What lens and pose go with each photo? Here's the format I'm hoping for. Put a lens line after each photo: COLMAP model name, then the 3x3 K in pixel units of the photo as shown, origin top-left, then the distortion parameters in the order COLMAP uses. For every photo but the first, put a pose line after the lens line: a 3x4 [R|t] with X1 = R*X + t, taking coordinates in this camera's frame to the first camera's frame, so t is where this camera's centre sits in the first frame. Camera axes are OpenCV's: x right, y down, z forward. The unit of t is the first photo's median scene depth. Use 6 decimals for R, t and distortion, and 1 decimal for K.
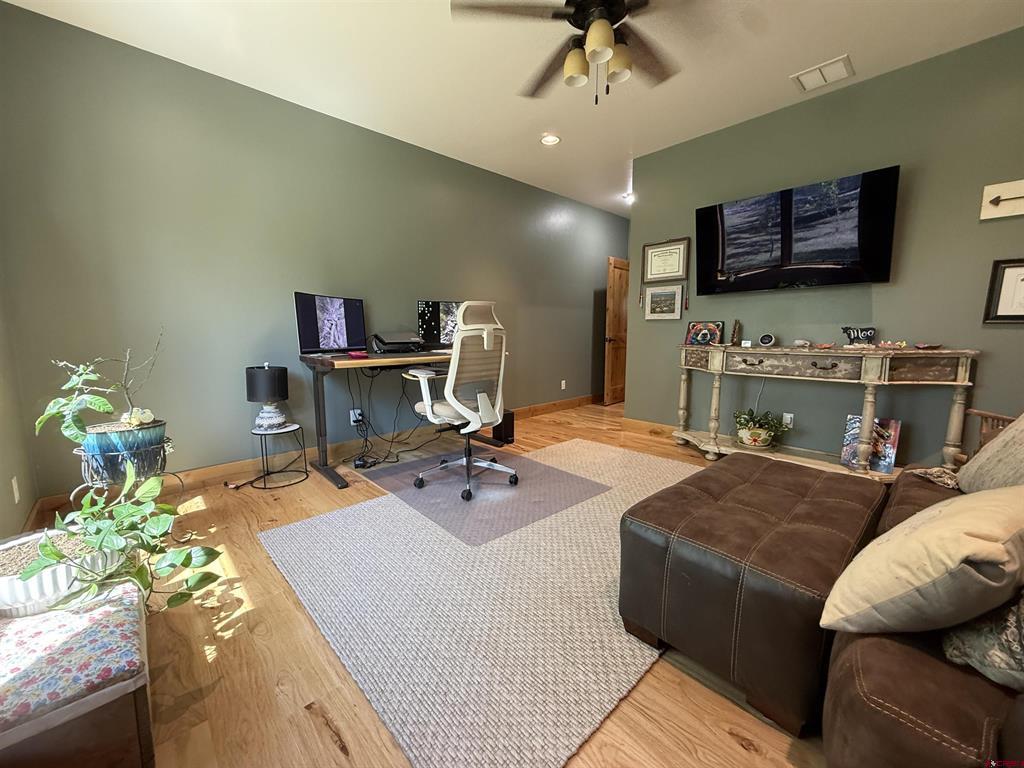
lens RADIAL K [[411.3, 0, 508.4], [0, 411.3, 385.1], [0, 0, 1]] dist [0.001440, 0.000065]
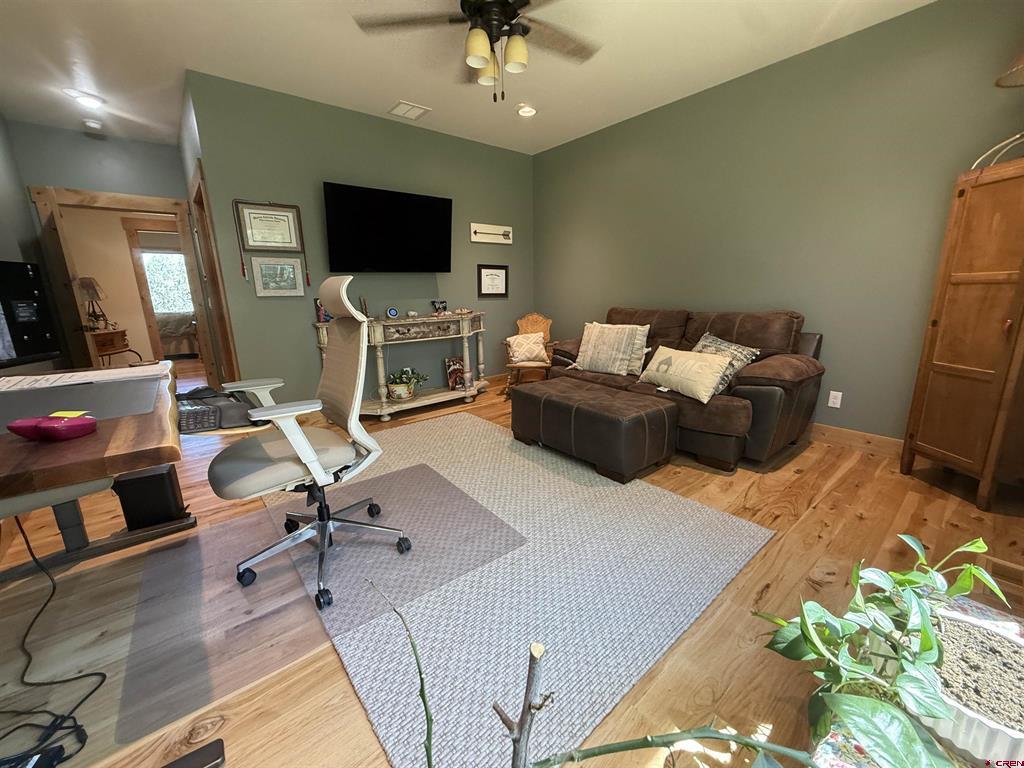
lens RADIAL K [[411.3, 0, 510.1], [0, 411.3, 384.8], [0, 0, 1]] dist [0.001440, 0.000065]
pose [[0.055061, -0.223102, 0.973239, -0.661001], [0.152467, 0.965165, 0.212625, -0.120957], [-0.986774, 0.136679, 0.087158, 0.633259]]
